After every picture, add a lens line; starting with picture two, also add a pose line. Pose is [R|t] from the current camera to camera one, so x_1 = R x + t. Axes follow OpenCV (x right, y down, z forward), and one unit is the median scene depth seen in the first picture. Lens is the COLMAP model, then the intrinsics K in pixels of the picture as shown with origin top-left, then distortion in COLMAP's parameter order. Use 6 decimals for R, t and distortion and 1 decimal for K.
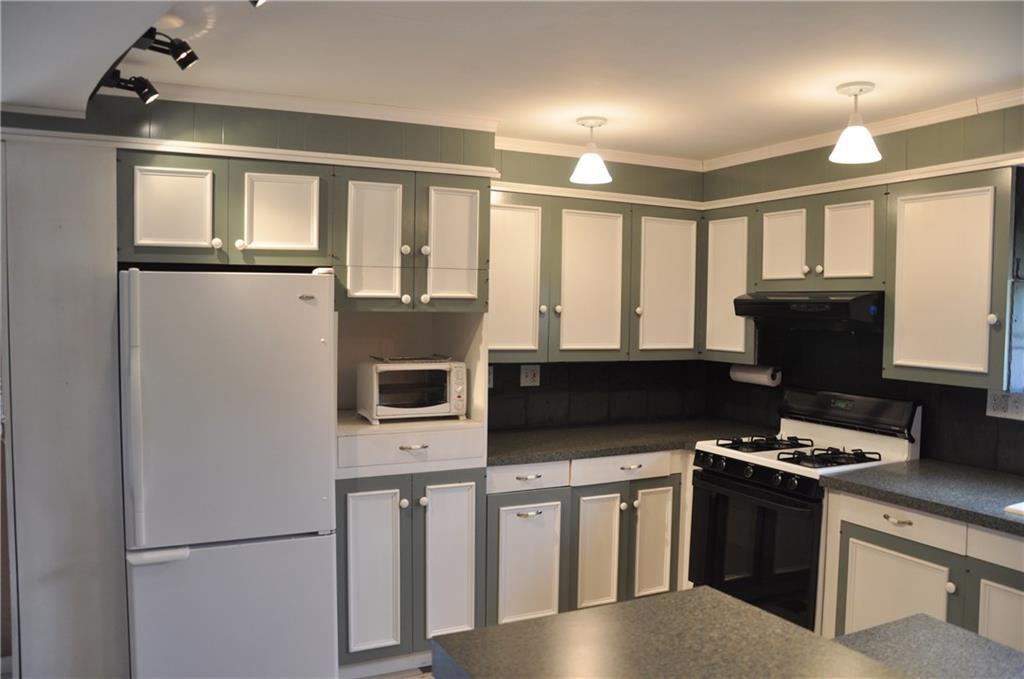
lens RADIAL K [[800.5, 0, 505.3], [0, 800.5, 342.4], [0, 0, 1]] dist [-0.160865, 0.126500]
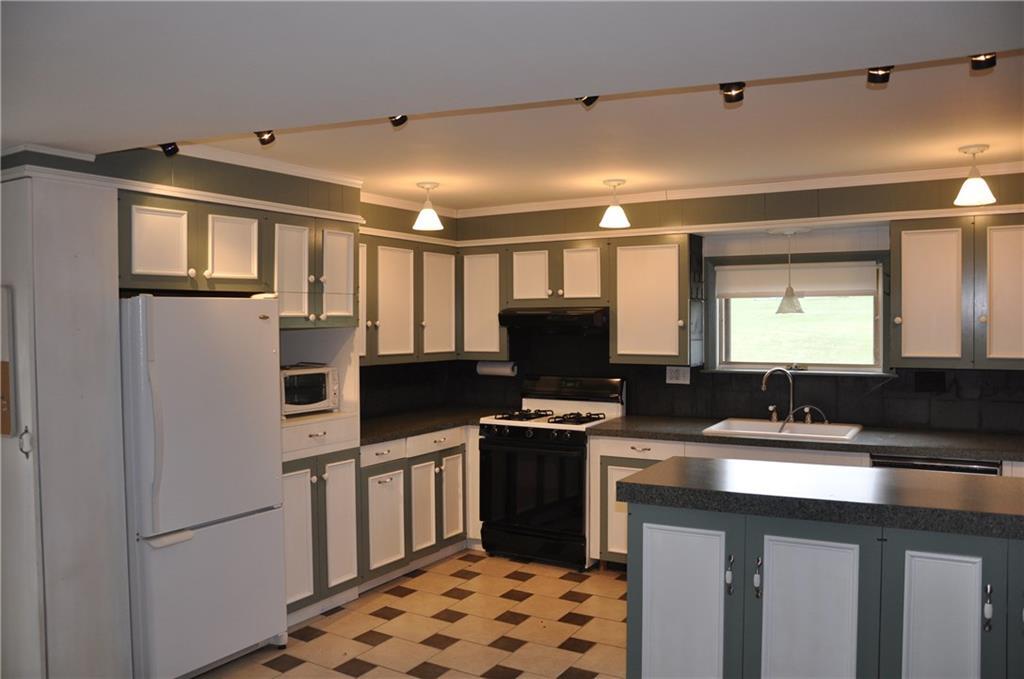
lens RADIAL K [[800.5, 0, 505.3], [0, 800.5, 342.4], [0, 0, 1]] dist [-0.160865, 0.126500]
pose [[0.841687, -0.031707, 0.539034, -0.524444], [0.041236, 0.999134, -0.005617, 0.004718], [-0.538389, 0.026956, 0.842265, -0.218461]]
